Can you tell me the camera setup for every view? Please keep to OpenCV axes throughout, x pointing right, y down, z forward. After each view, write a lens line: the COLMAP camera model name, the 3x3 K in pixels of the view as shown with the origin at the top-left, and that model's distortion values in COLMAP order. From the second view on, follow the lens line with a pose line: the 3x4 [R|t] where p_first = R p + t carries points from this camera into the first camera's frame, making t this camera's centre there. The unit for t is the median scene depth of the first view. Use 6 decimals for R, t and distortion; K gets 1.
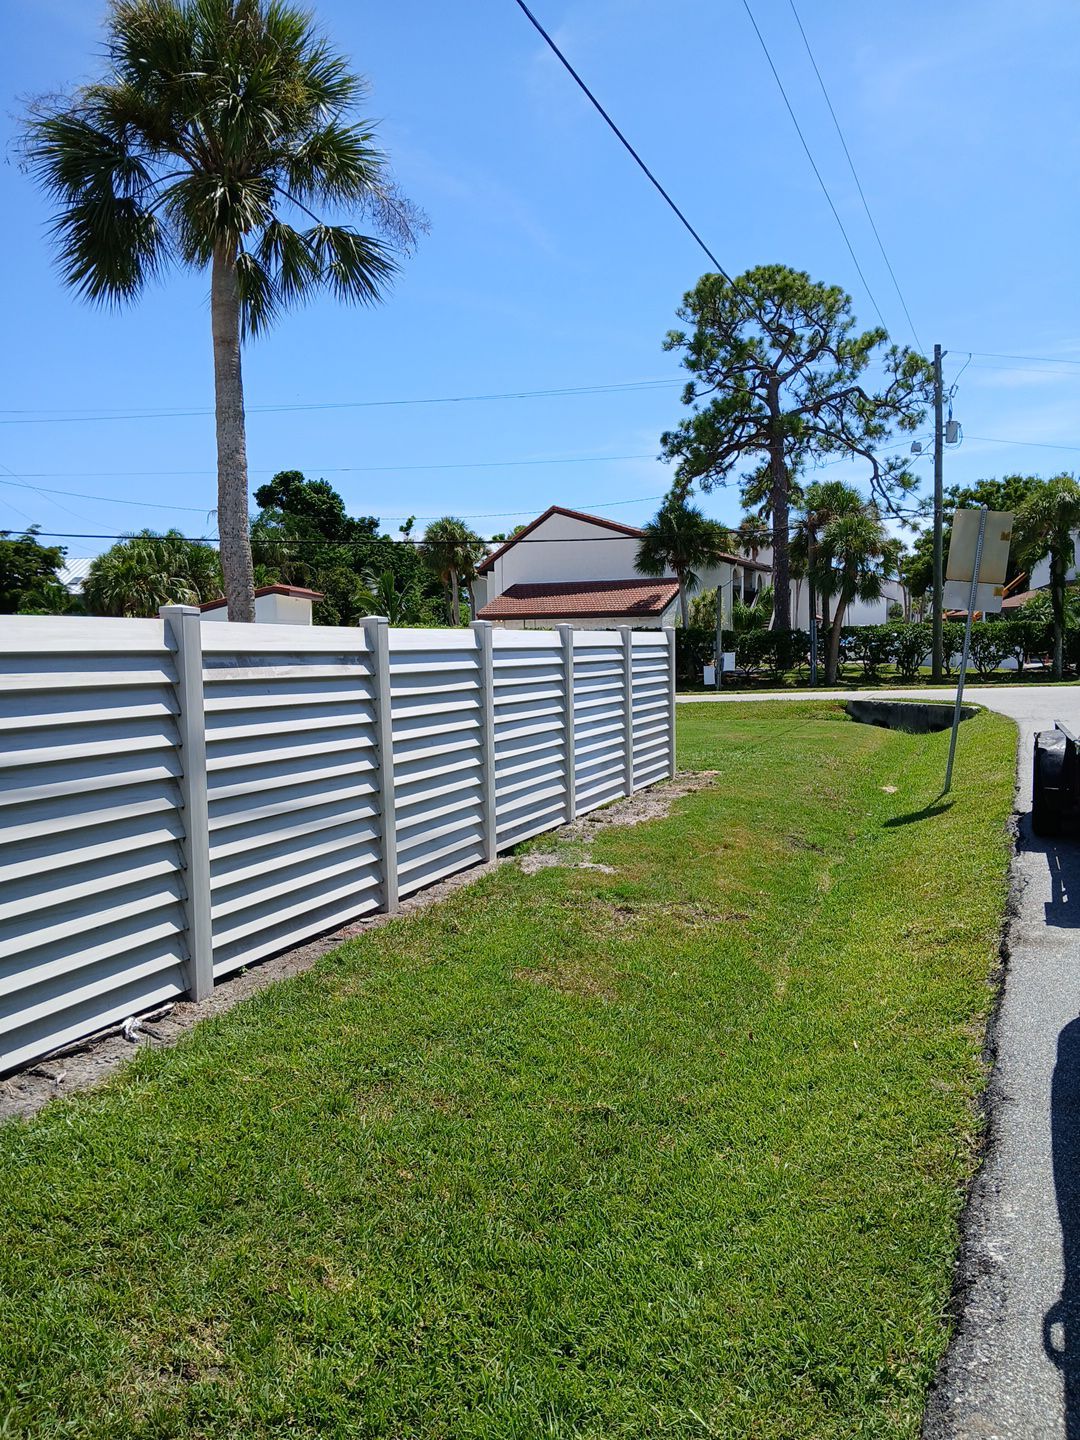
lens RADIAL K [[1103.4, 0, 532.4], [0, 1103.4, 720.8], [0, 0, 1]] dist [0.058020, -0.064776]
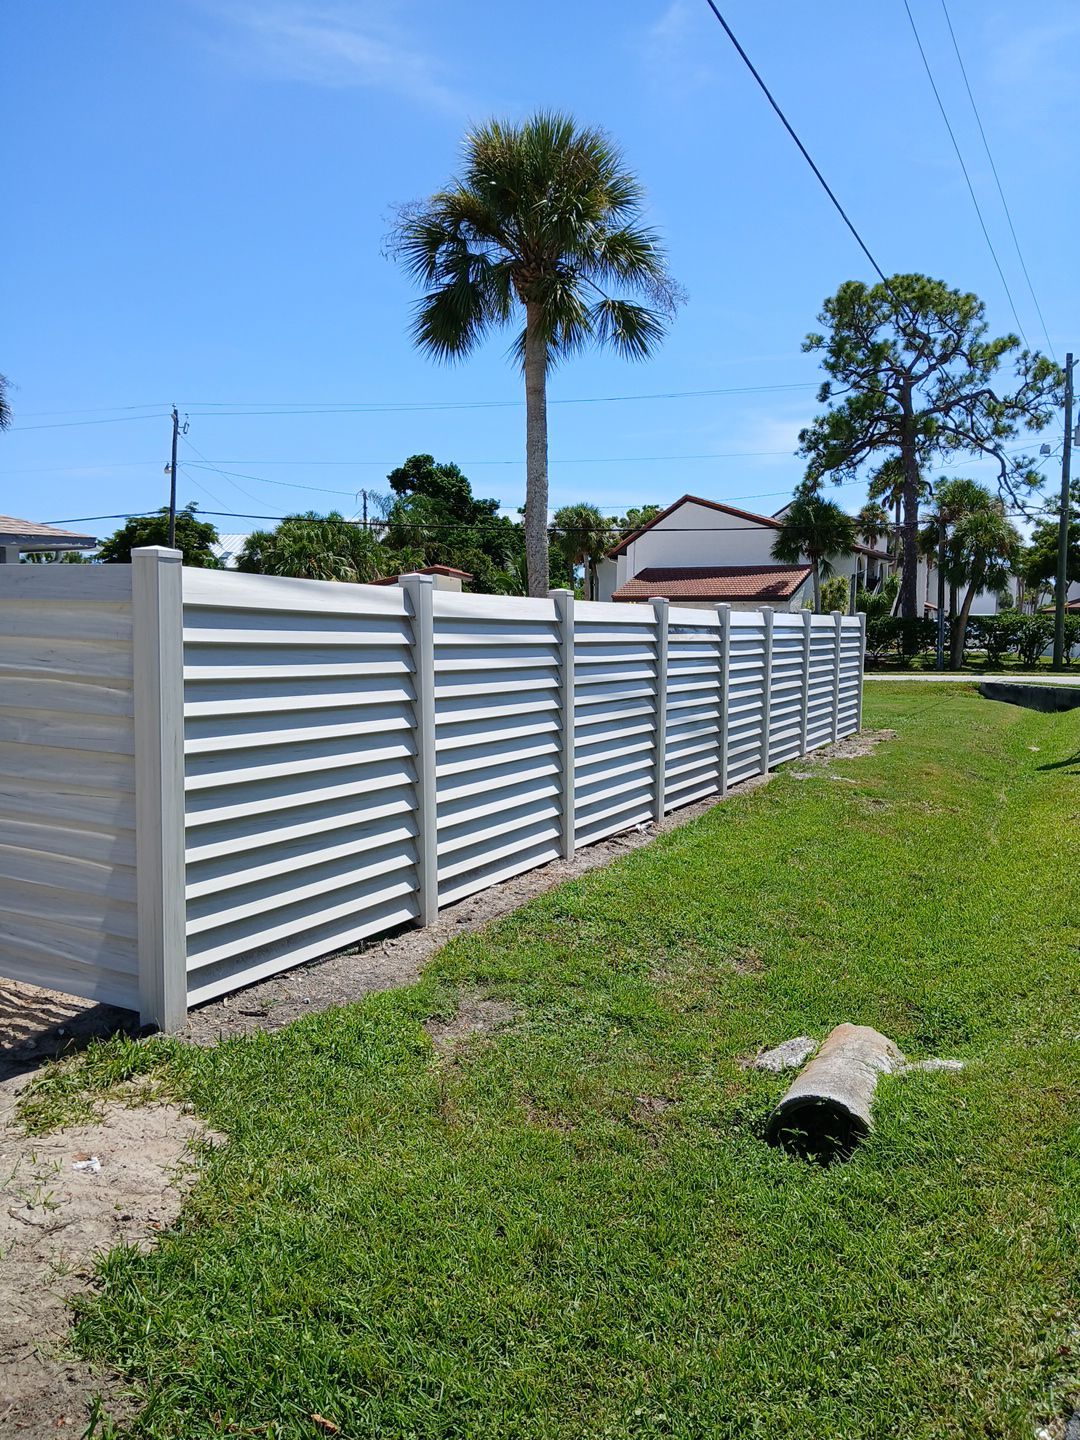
lens RADIAL K [[1107.5, 0, 545.3], [0, 1107.5, 718.5], [0, 0, 1]] dist [0.070259, -0.132809]
pose [[0.997193, 0.031203, -0.068063, -0.045845], [-0.030181, 0.999417, 0.015987, 0.008254], [0.068523, -0.013888, 0.997553, -0.092520]]
